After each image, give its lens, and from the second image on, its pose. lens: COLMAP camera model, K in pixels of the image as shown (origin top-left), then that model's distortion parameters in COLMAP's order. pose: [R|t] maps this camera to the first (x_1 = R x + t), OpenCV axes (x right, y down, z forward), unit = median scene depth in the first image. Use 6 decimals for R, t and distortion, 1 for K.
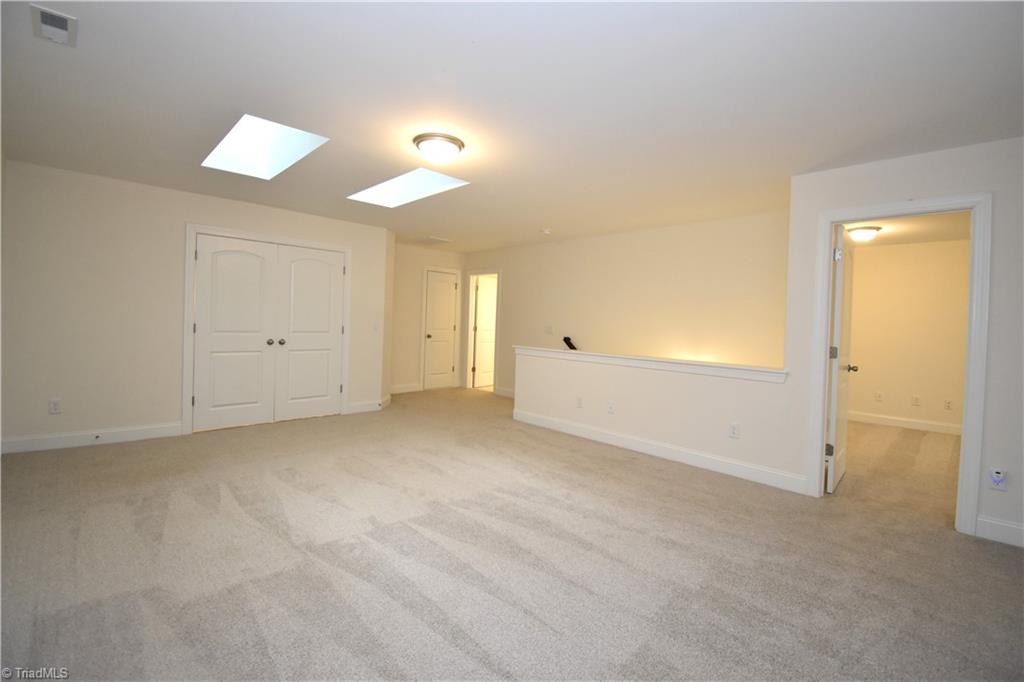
lens RADIAL K [[451.6, 0, 511.8], [0, 451.6, 329.8], [0, 0, 1]] dist [-0.001646, -0.000577]
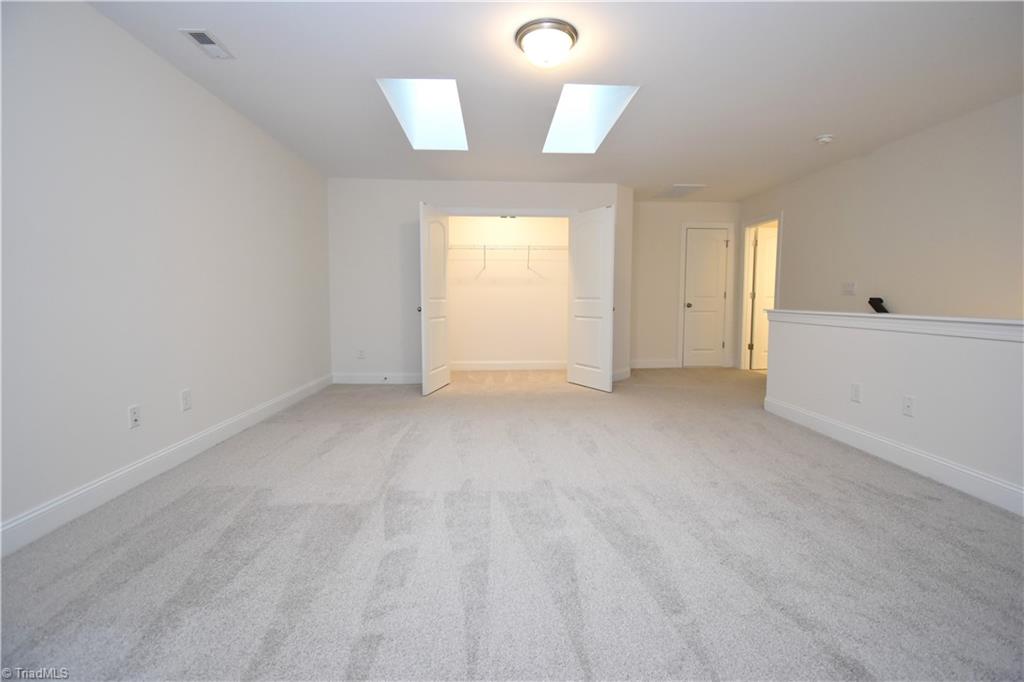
lens RADIAL K [[447.7, 0, 515.9], [0, 447.7, 332.1], [0, 0, 1]] dist [0.009294, -0.000322]
pose [[0.755857, 0.019289, -0.654452, 0.221228], [0.008691, 0.999182, 0.039486, 0.049855], [0.654679, -0.035534, 0.755071, 0.238331]]
